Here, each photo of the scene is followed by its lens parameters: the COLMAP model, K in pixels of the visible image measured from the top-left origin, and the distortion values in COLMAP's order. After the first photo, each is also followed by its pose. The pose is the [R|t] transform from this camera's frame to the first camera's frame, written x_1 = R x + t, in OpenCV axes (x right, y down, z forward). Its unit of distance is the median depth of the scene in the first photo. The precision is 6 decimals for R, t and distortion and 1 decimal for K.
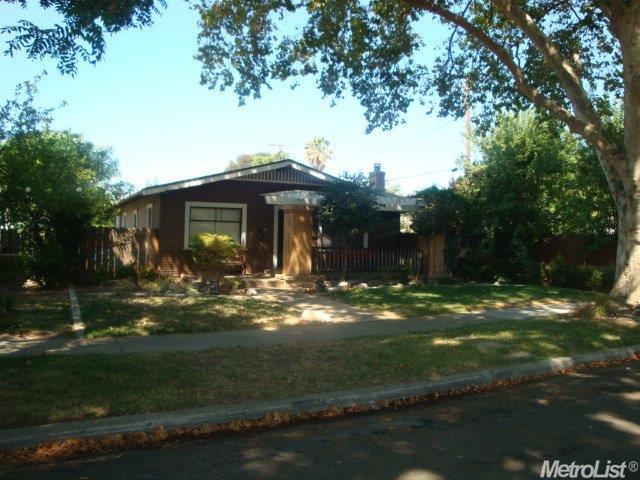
lens RADIAL K [[534.4, 0, 320.0], [0, 534.4, 240.0], [0, 0, 1]] dist [-0.171793, 0.162020]
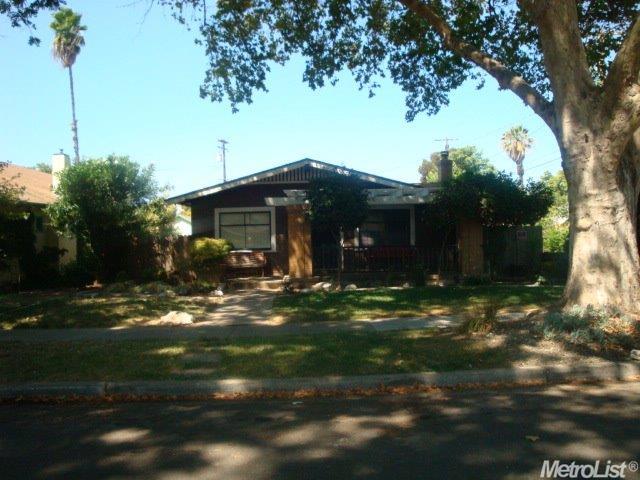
lens RADIAL K [[534.4, 0, 320.0], [0, 534.4, 240.0], [0, 0, 1]] dist [-0.171793, 0.162020]
pose [[0.903808, -0.038988, -0.426159, 0.386785], [0.038934, 0.999203, -0.008842, 0.008483], [0.426164, -0.008600, 0.904605, 0.124043]]
